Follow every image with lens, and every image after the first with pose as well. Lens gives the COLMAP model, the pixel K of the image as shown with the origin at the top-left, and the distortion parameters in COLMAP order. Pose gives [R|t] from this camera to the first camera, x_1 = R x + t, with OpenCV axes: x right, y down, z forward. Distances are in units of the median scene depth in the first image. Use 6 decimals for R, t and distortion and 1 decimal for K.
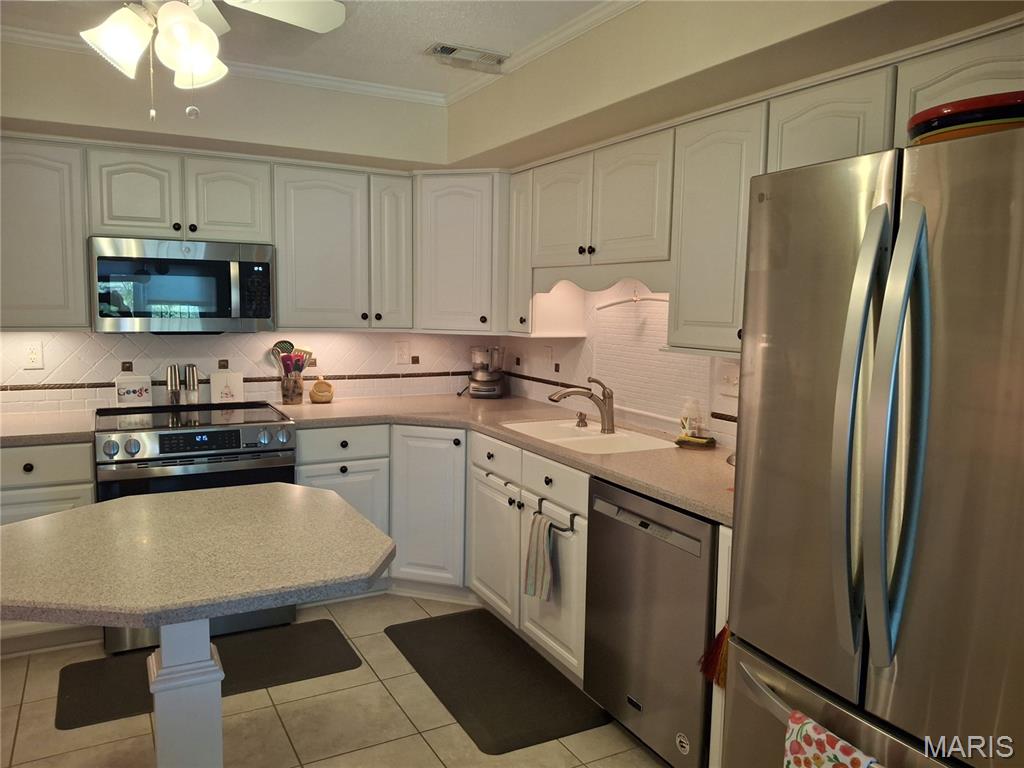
lens RADIAL K [[737.4, 0, 512.2], [0, 737.4, 381.4], [0, 0, 1]] dist [-0.043493, -0.011264]
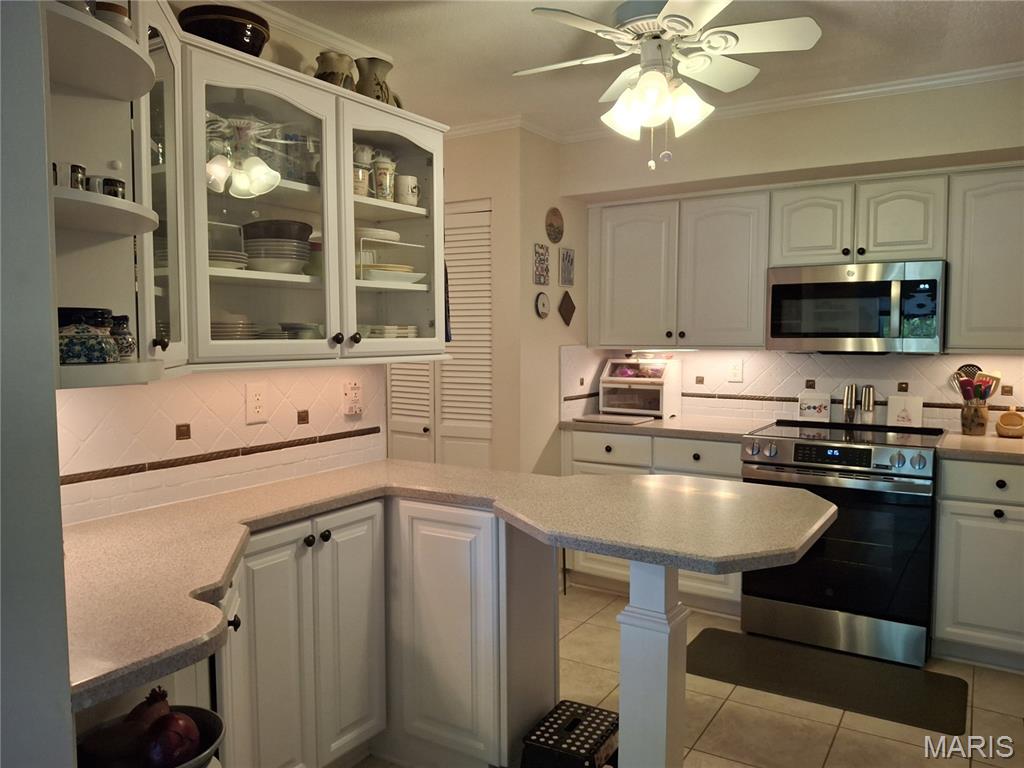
lens RADIAL K [[737.4, 0, 510.5], [0, 737.4, 382.0], [0, 0, 1]] dist [-0.043493, -0.011264]
pose [[0.460937, 0.036774, -0.886670, 0.231989], [-0.081444, 0.996677, -0.001003, 0.013807], [0.883687, 0.072676, 0.462401, 0.092013]]
